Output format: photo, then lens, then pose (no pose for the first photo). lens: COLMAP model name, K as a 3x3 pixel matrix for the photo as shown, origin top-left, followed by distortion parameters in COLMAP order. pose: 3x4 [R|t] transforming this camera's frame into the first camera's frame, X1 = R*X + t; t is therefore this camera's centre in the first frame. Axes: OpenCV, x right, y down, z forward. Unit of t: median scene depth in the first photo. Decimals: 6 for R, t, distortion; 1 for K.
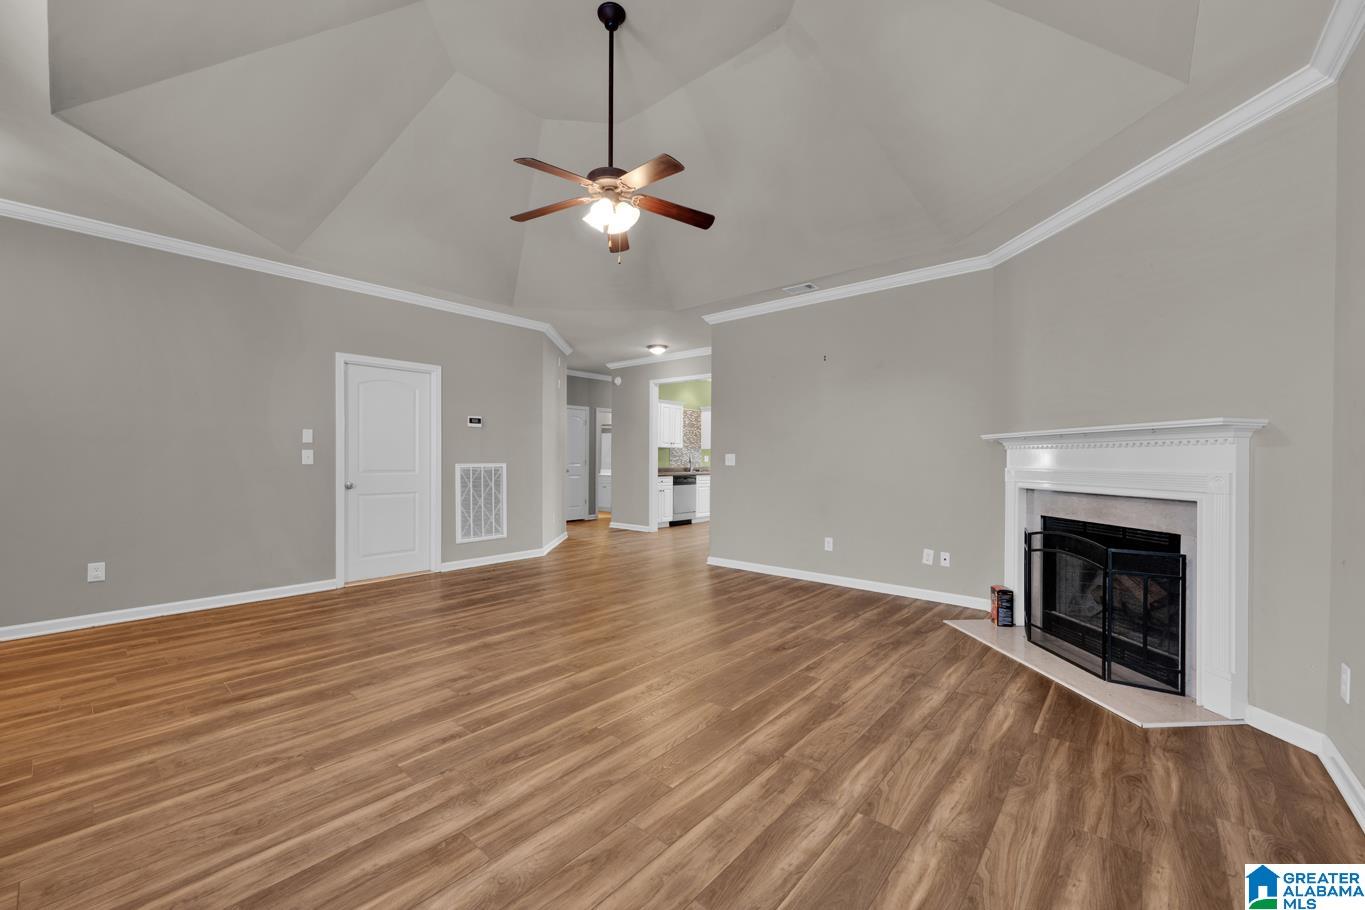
lens RADIAL K [[539.3, 0, 683.9], [0, 539.3, 458.3], [0, 0, 1]] dist [-0.000034, -0.000115]
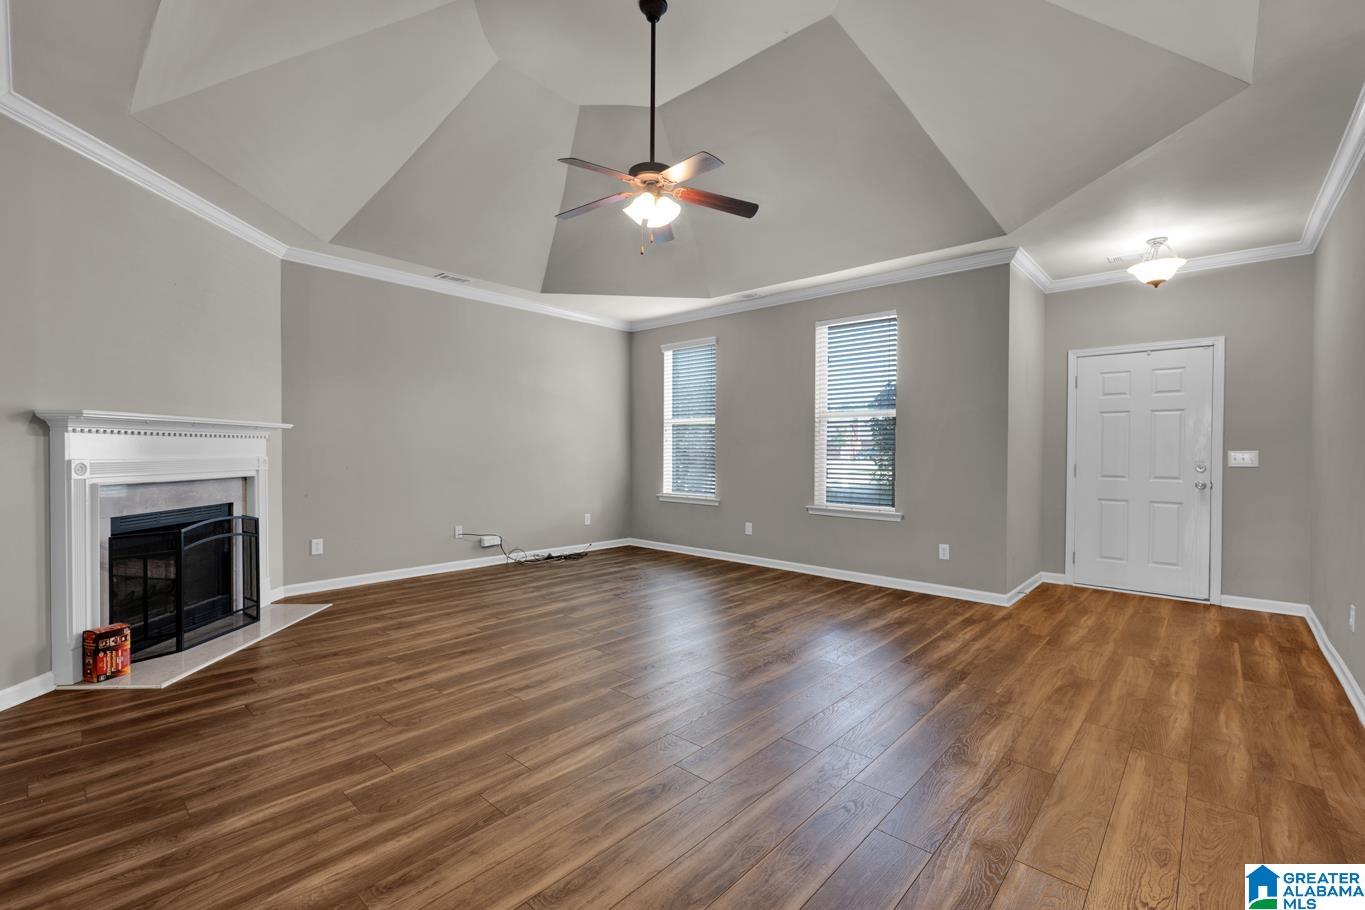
lens RADIAL K [[593.6, 0, 677.0], [0, 593.6, 457.0], [0, 0, 1]] dist [0.002172, 0.000541]
pose [[-0.999275, -0.013220, 0.035695, -0.223676], [-0.012898, 0.999874, 0.009237, -0.002916], [-0.035812, 0.008769, -0.999320, 2.055871]]
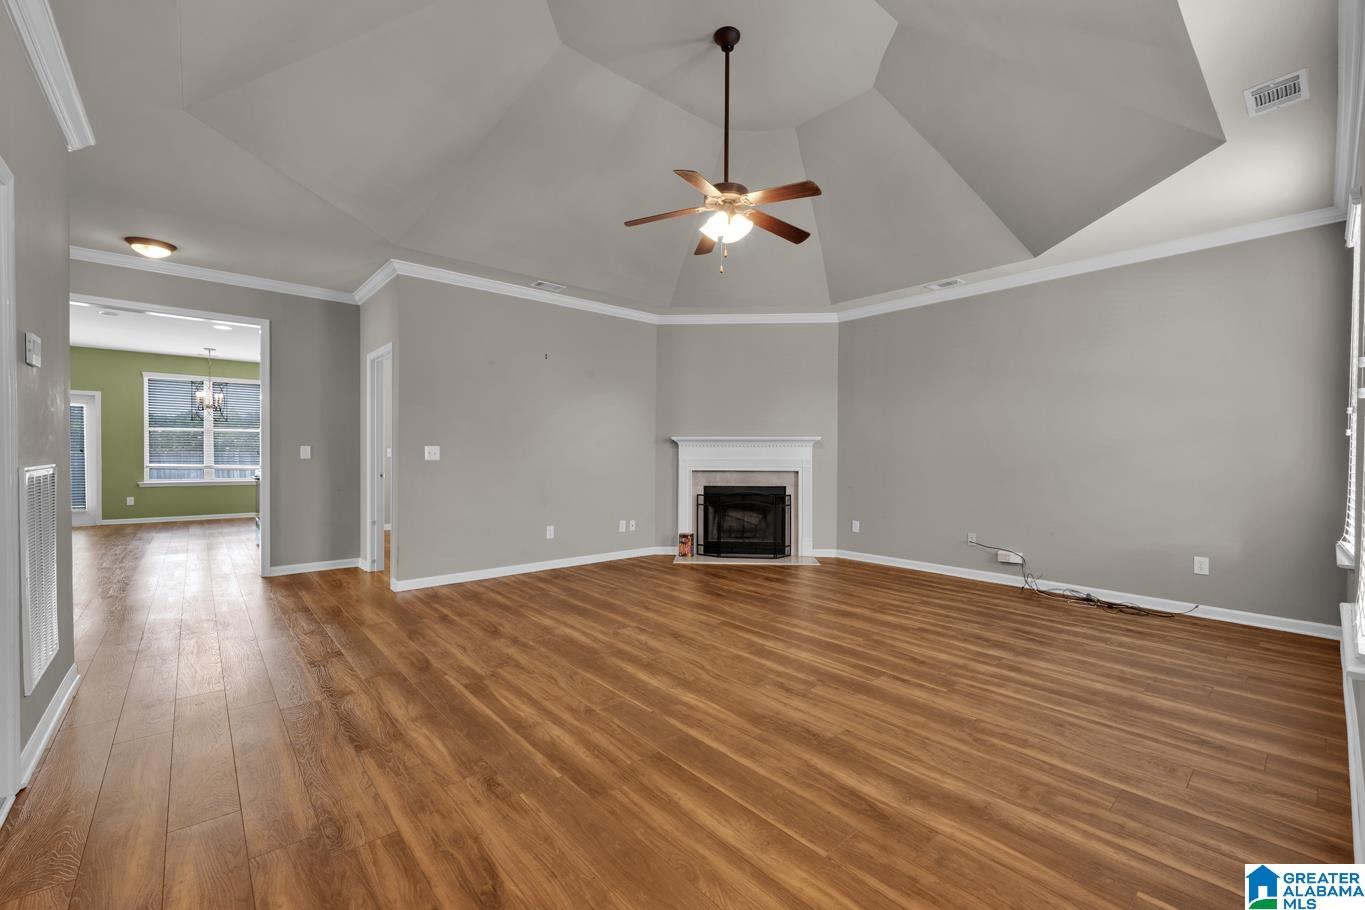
lens RADIAL K [[559.8, 0, 683.4], [0, 559.8, 460.1], [0, 0, 1]] dist [-0.000241, 0.000002]
pose [[0.145083, -0.016457, 0.989283, -1.223438], [-0.005276, 0.999835, 0.017406, -0.005910], [-0.989405, -0.007745, 0.144972, 0.900915]]
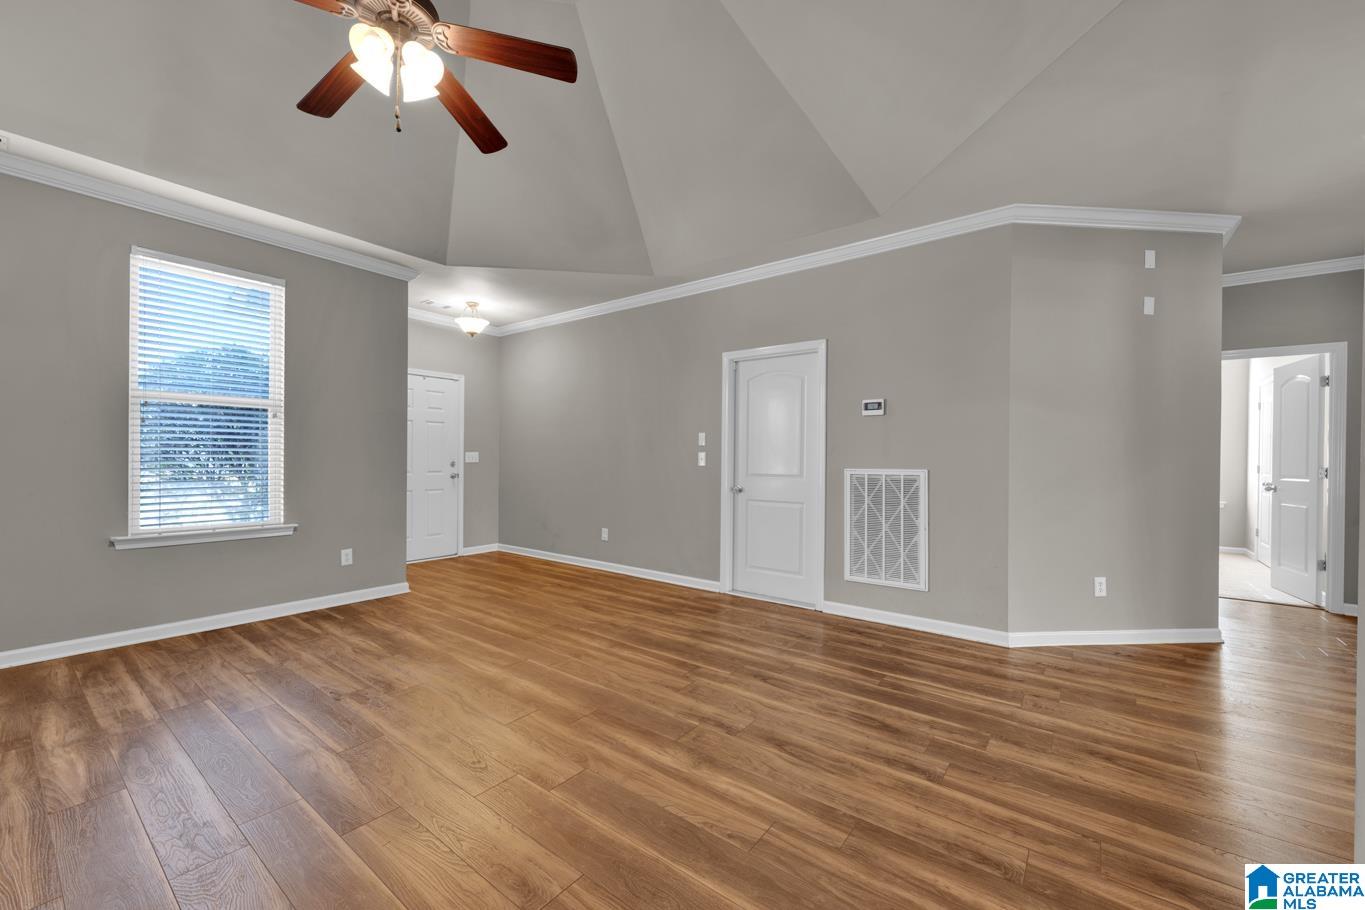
lens RADIAL K [[539.3, 0, 682.3], [0, 539.3, 458.7], [0, 0, 1]] dist [-0.000034, -0.000115]
pose [[0.052643, -0.003619, -0.998607, 0.488966], [-0.008638, 0.999954, -0.004079, 0.002924], [0.998576, 0.008840, 0.052610, 1.271913]]
